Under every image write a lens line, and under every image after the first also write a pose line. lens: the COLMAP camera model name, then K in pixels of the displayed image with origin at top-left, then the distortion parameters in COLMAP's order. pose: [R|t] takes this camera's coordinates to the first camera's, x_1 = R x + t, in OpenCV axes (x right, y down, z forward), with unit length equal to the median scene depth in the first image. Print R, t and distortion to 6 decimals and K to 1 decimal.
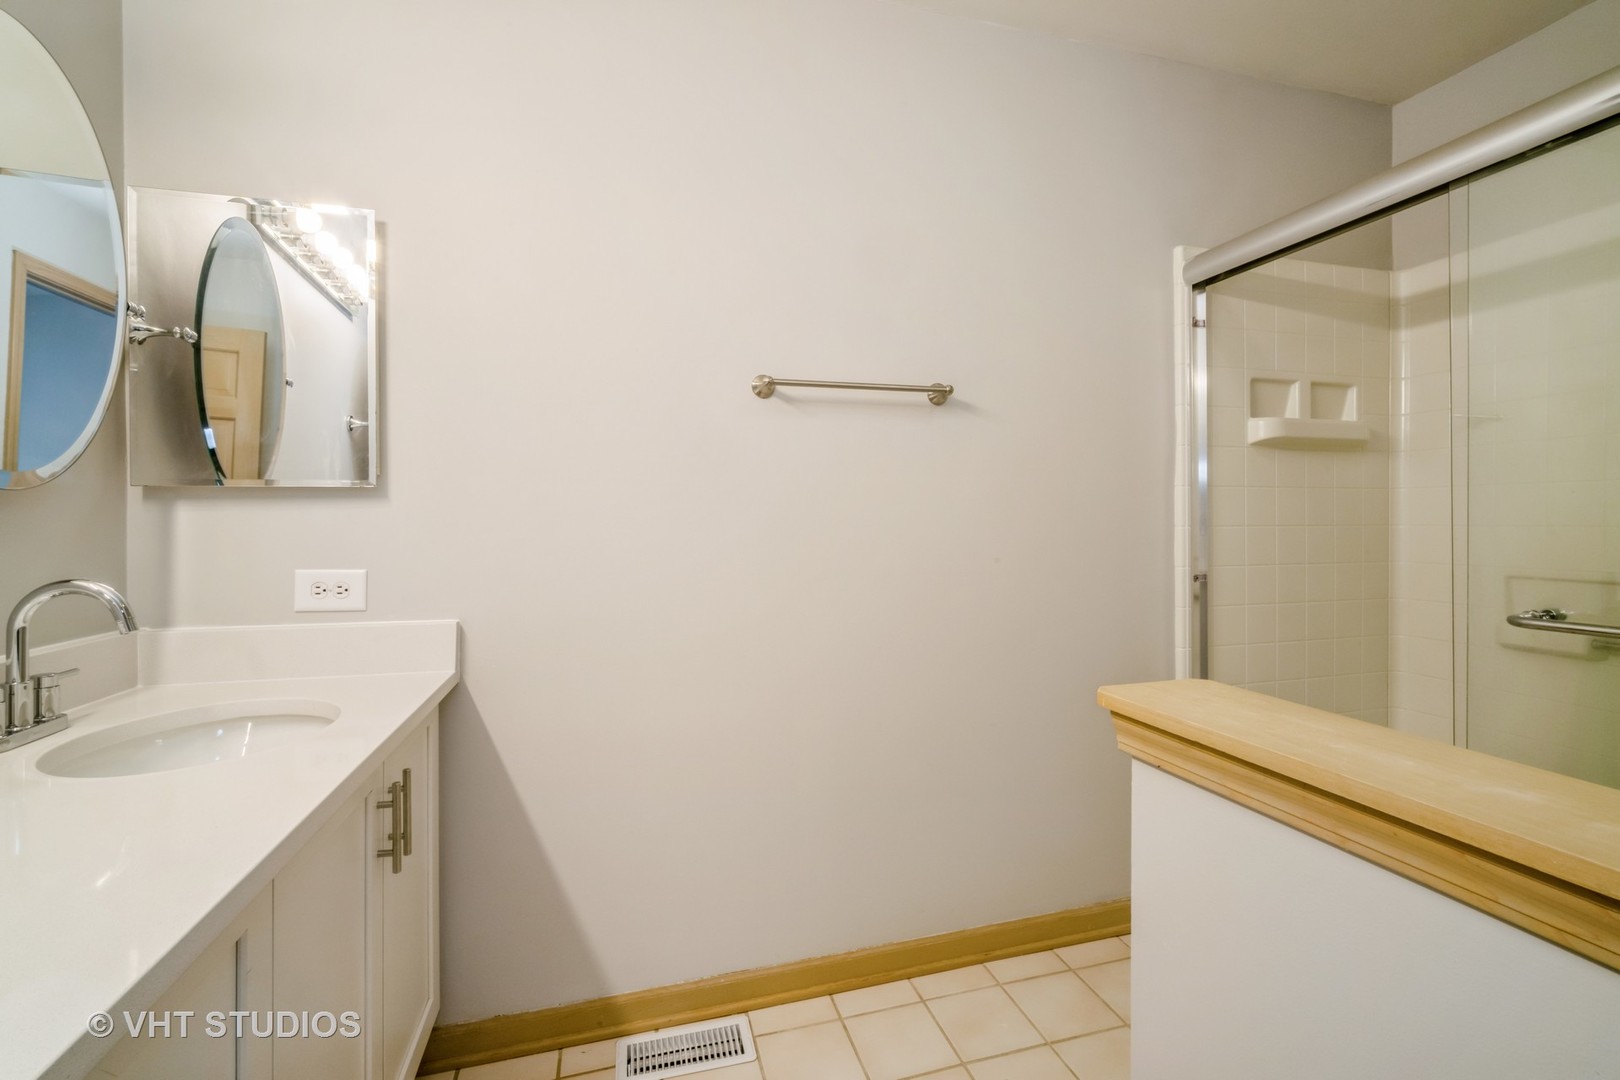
lens RADIAL K [[704.7, 0, 798.8], [0, 704.7, 526.6], [0, 0, 1]] dist [-0.009830, 0.001995]
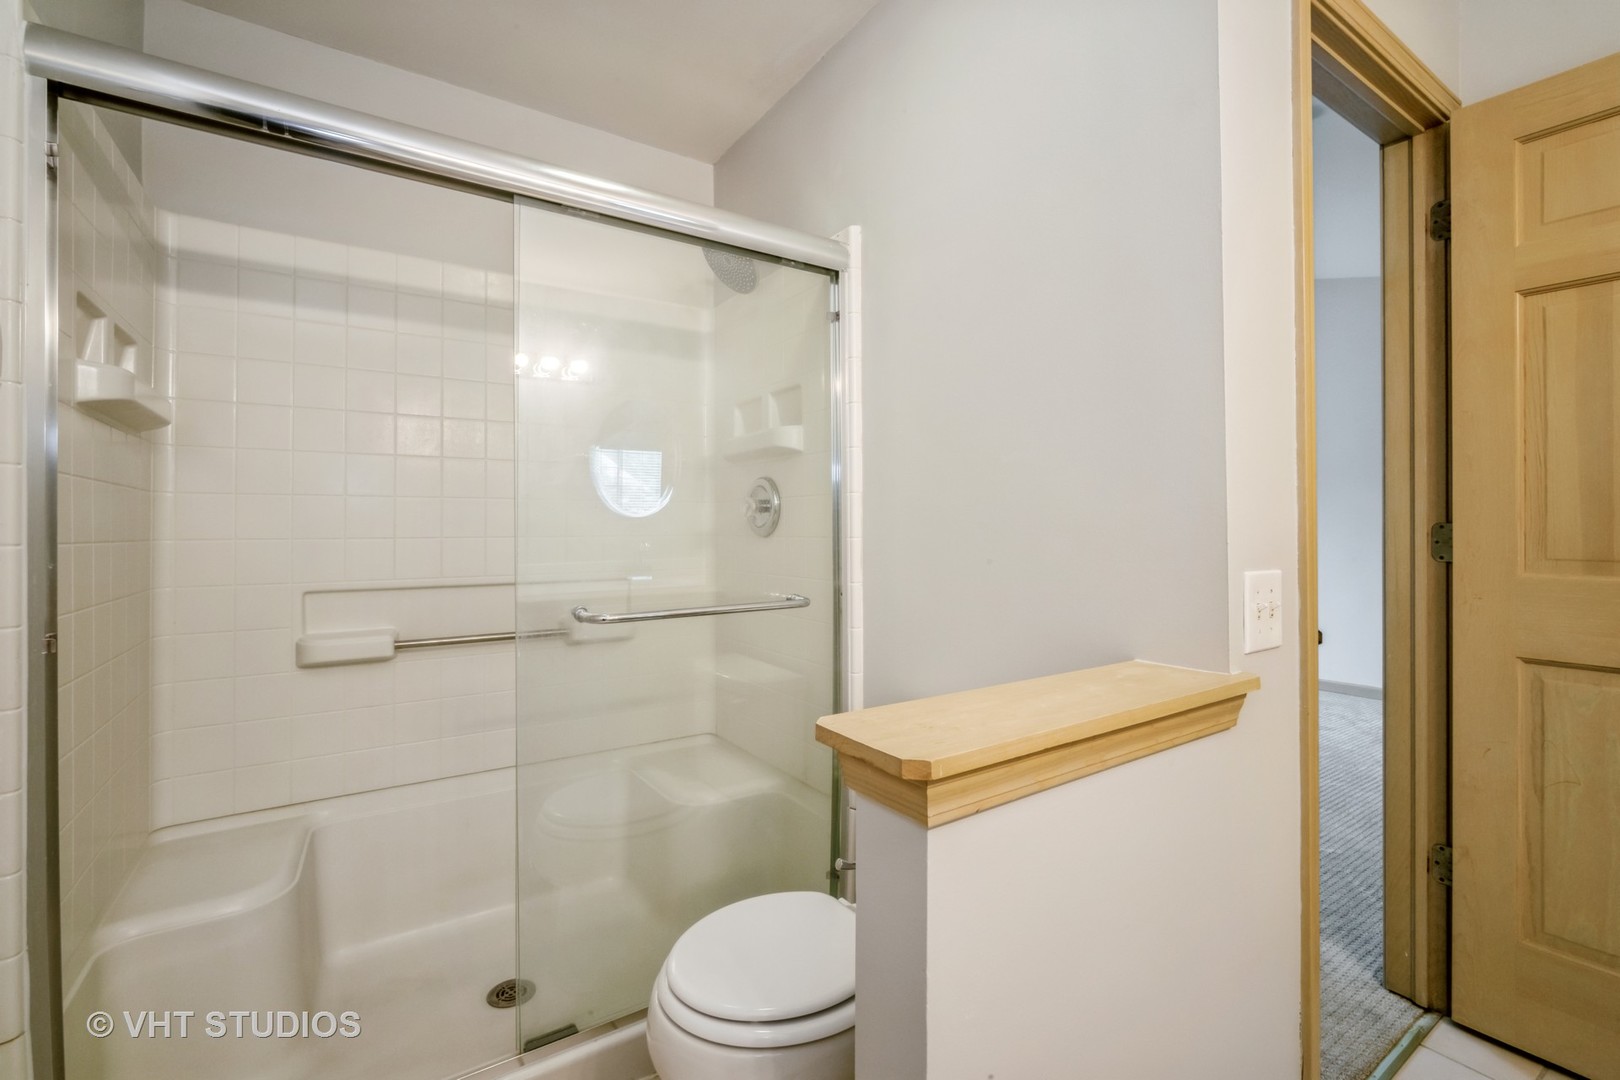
lens RADIAL K [[704.7, 0, 806.5], [0, 704.7, 530.9], [0, 0, 1]] dist [-0.009830, 0.001995]
pose [[-0.314214, 0.003739, 0.949345, -0.129667], [0.012901, 0.999917, 0.000332, -0.003711], [-0.949264, 0.012351, -0.314236, 0.760570]]
